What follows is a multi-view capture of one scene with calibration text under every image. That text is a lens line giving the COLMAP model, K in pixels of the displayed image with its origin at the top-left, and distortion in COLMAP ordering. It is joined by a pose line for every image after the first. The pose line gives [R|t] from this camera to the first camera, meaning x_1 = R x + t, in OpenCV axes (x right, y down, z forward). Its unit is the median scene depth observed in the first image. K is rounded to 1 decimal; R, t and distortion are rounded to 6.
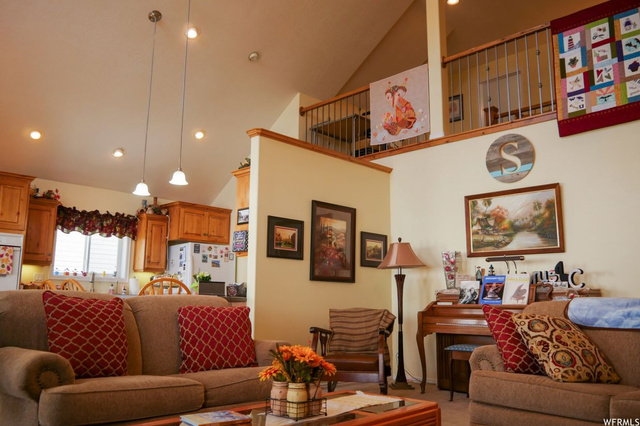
lens RADIAL K [[544.2, 0, 322.0], [0, 544.2, 216.1], [0, 0, 1]] dist [-0.029768, -0.006971]
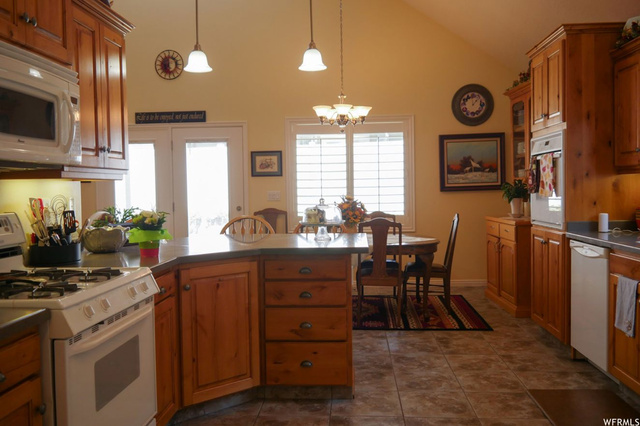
lens RADIAL K [[573.9, 0, 320.7], [0, 573.9, 211.5], [0, 0, 1]] dist [-0.016039, 0.005613]
pose [[-0.768100, 0.021911, -0.639955, 0.053421], [0.104735, 0.990254, -0.091804, 0.142533], [0.631706, -0.137540, -0.762909, 1.199355]]
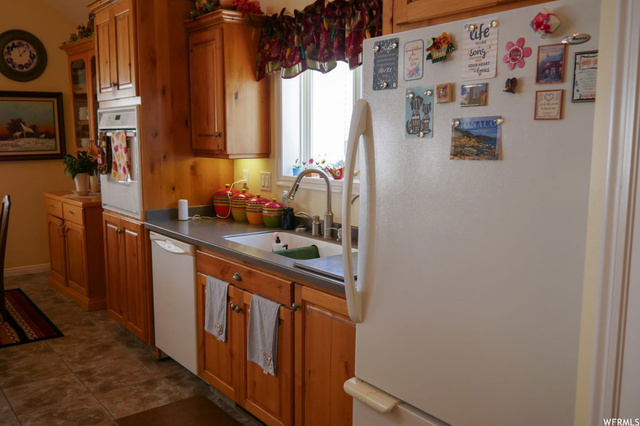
lens RADIAL K [[573.9, 0, 313.6], [0, 573.9, 206.9], [0, 0, 1]] dist [-0.016039, 0.005613]
pose [[-0.146647, 0.112619, -0.982757, -0.025397], [0.152918, 0.984136, 0.089958, 0.099605], [0.977298, -0.137089, -0.161542, 1.144739]]
